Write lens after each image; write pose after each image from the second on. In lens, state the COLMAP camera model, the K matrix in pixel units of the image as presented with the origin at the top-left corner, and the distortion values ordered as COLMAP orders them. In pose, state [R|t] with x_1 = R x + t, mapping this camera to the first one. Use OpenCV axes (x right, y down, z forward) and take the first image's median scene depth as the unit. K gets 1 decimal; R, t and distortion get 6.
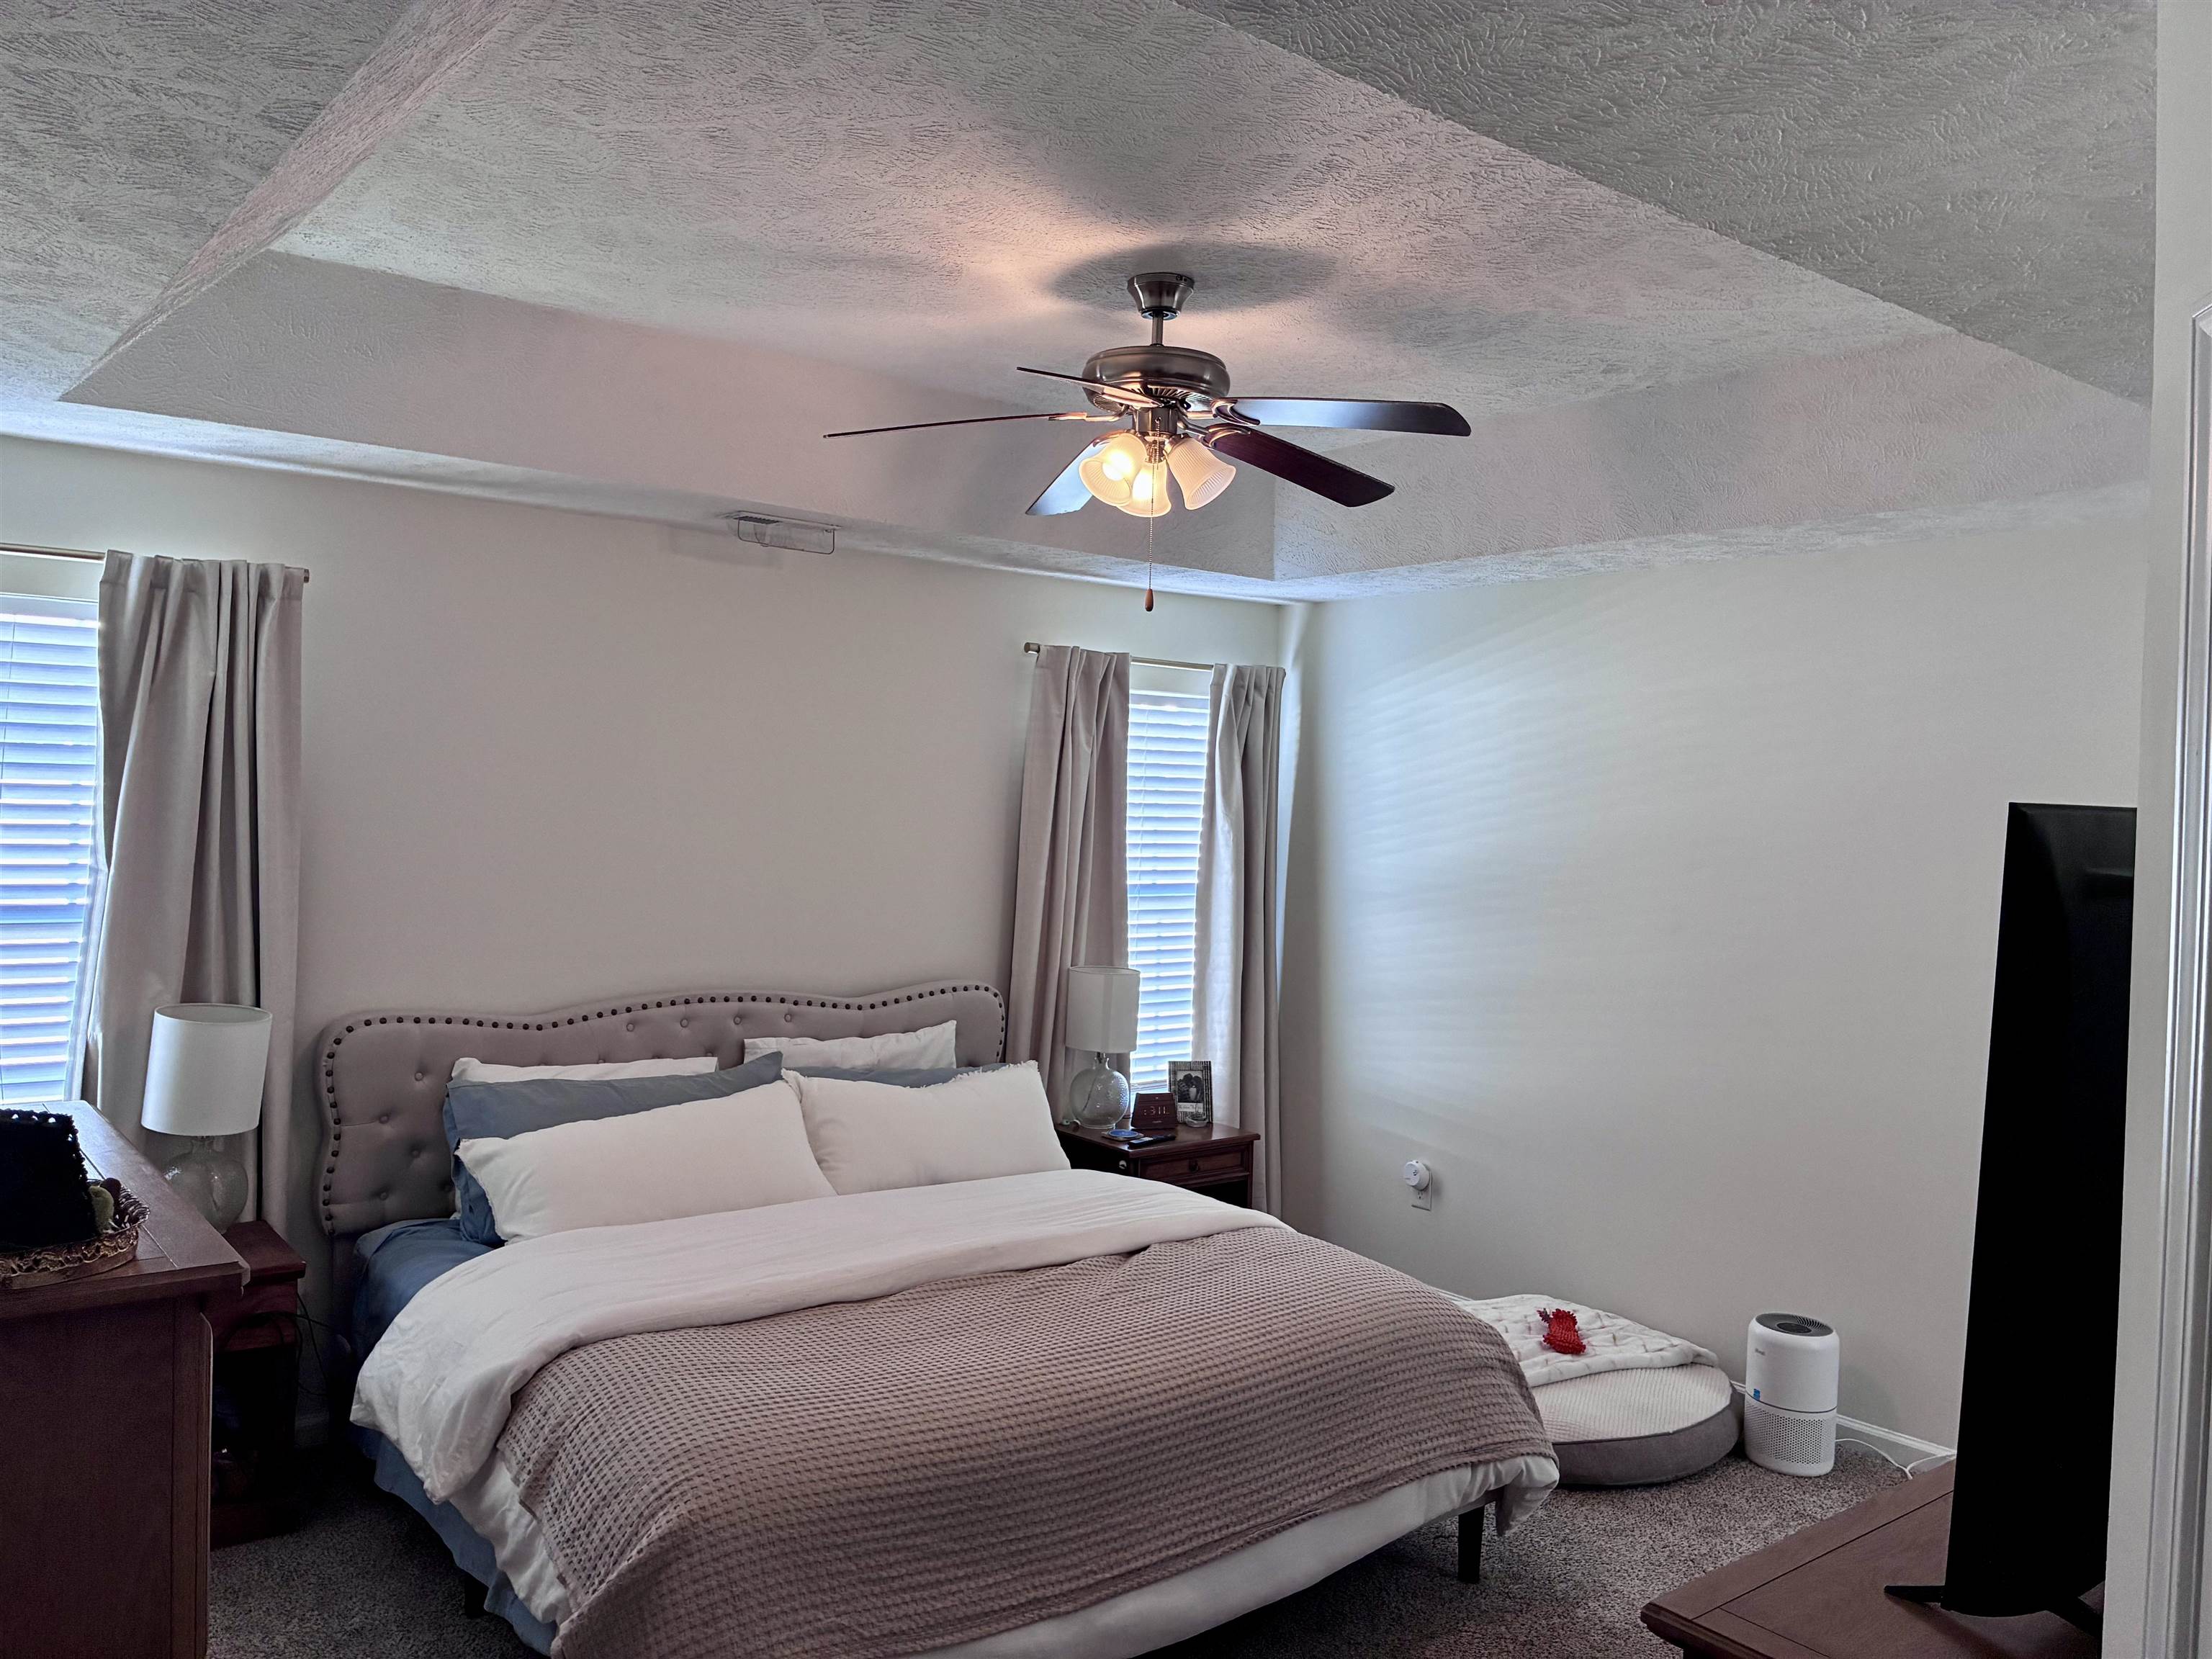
lens RADIAL K [[1685.5, 0, 1112.5], [0, 1685.5, 824.0], [0, 0, 1]] dist [0.045822, -0.008394]
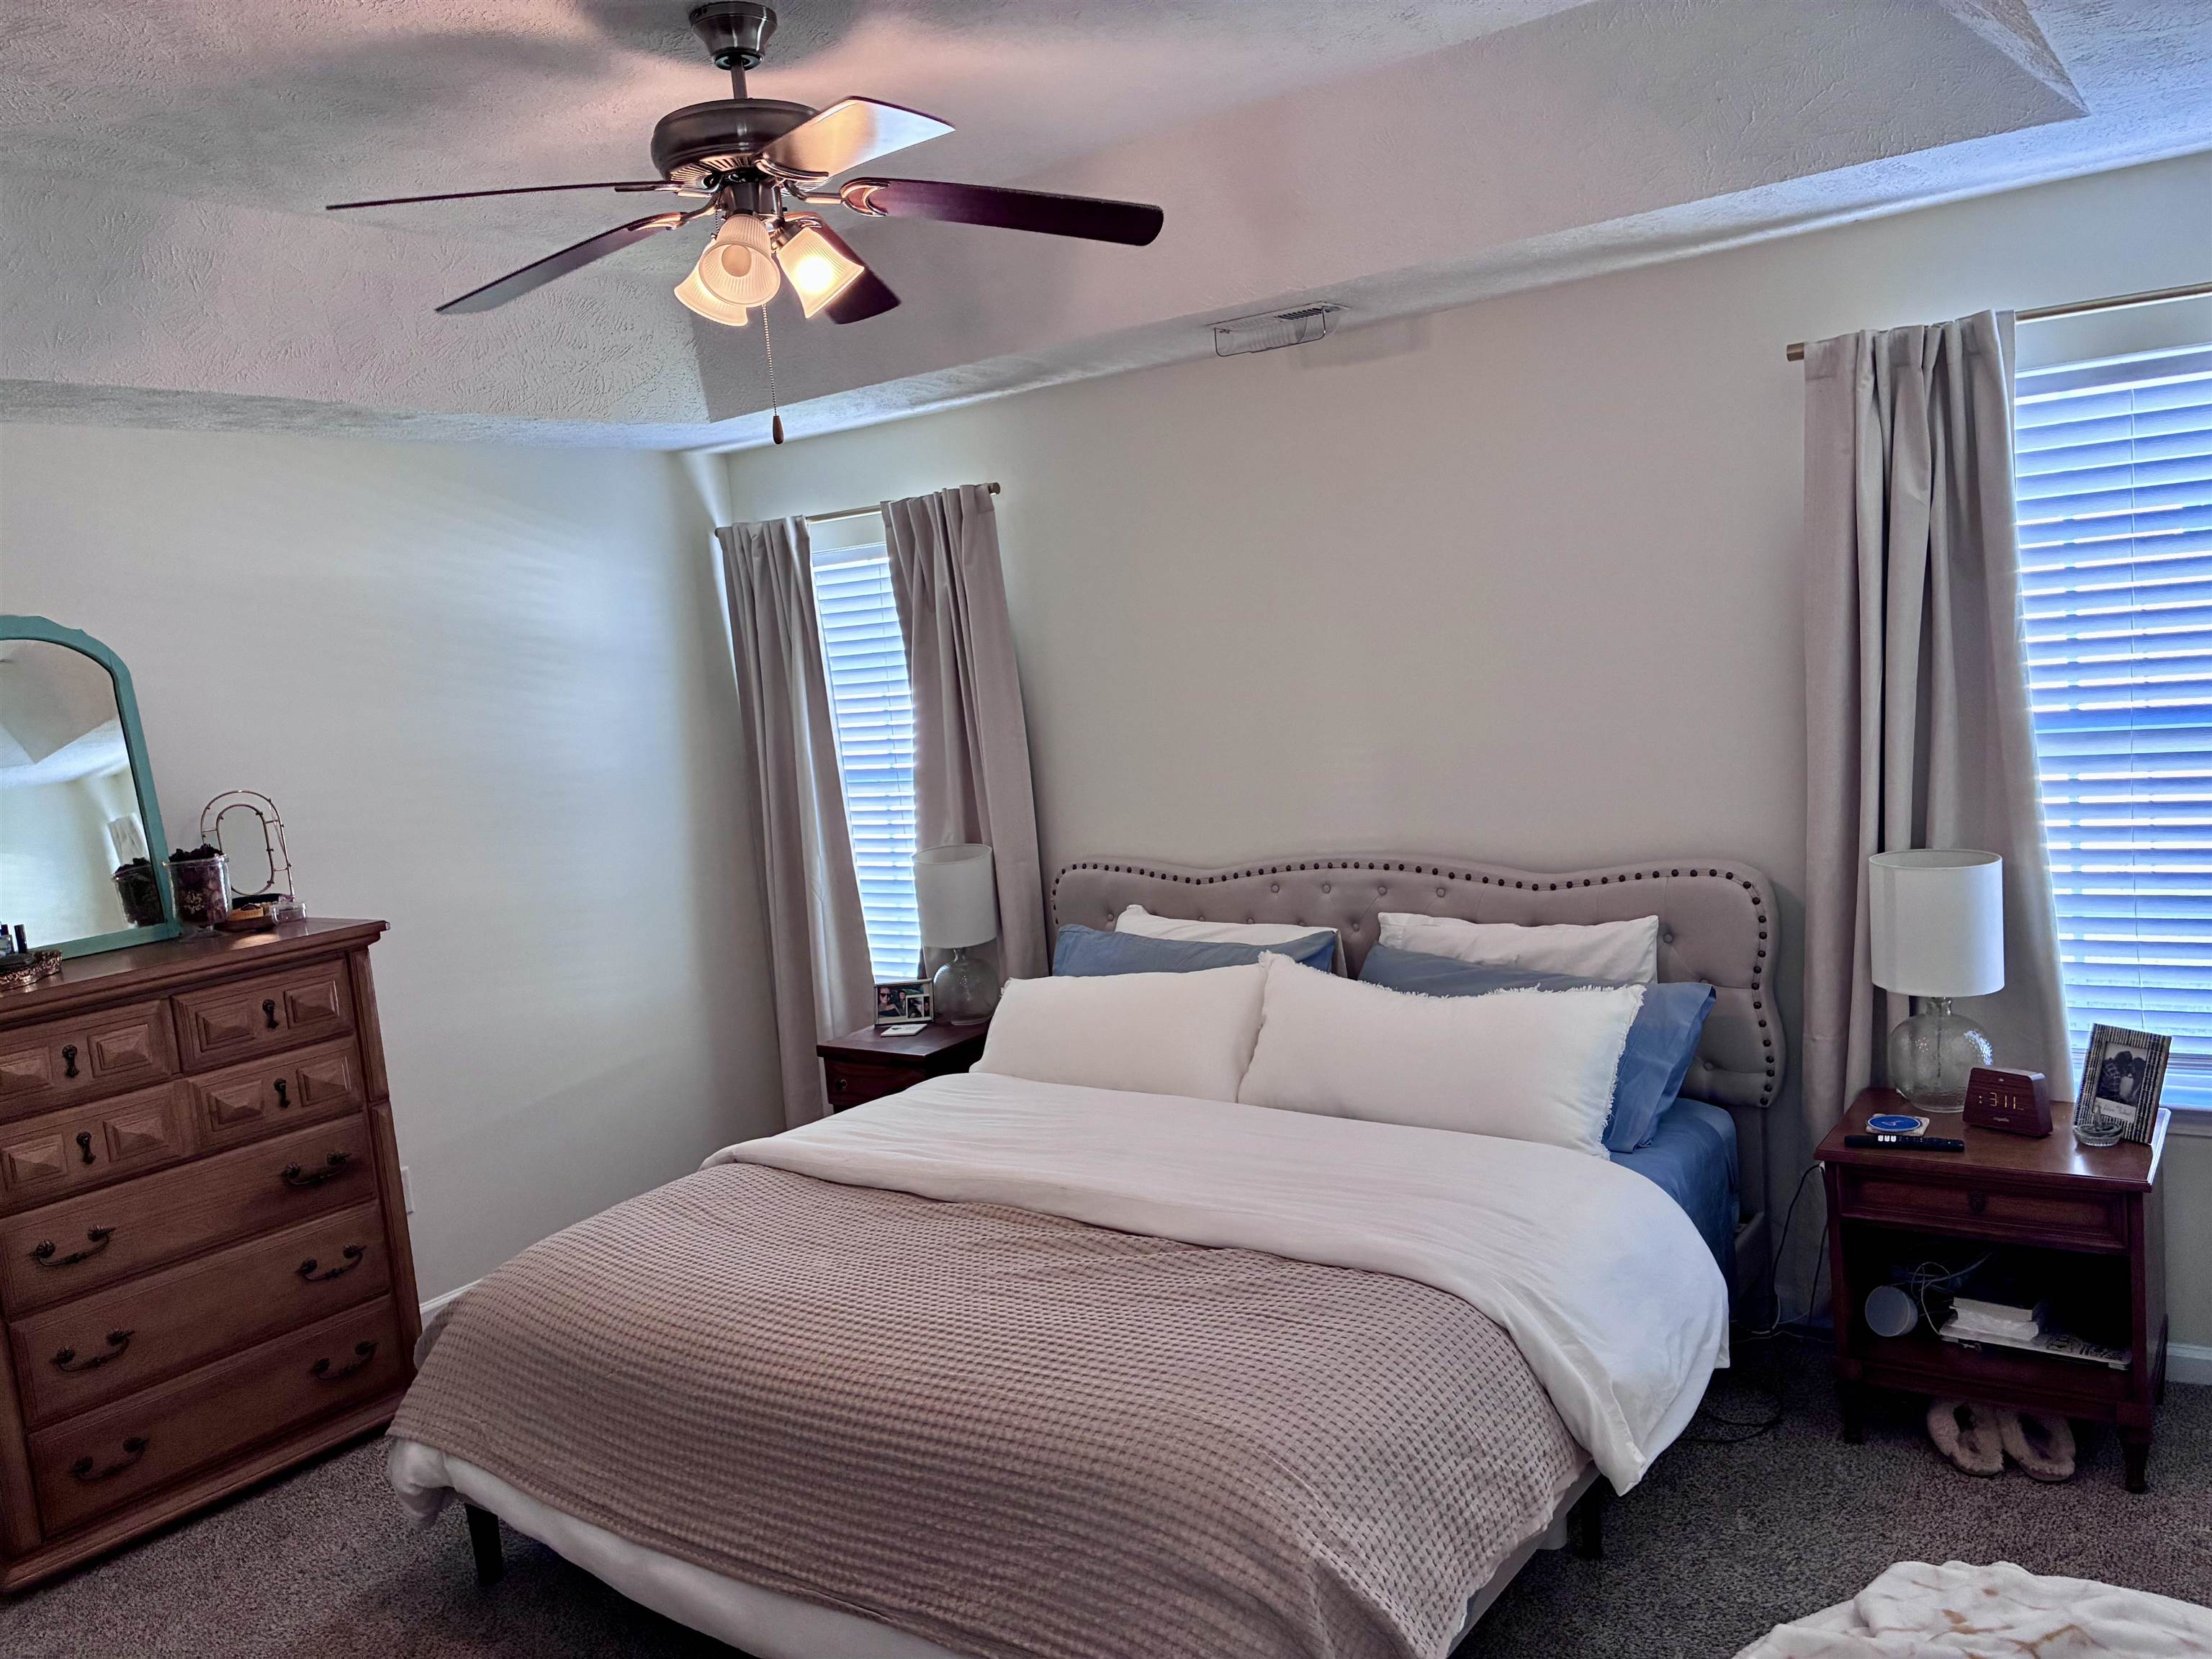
lens RADIAL K [[1685.5, 0, 1114.0], [0, 1685.5, 836.1], [0, 0, 1]] dist [0.045822, -0.008394]
pose [[0.271795, 0.057802, -0.960618, 0.611882], [0.083512, 0.993012, 0.083380, 0.002806], [0.958725, -0.102885, 0.265068, 0.665363]]
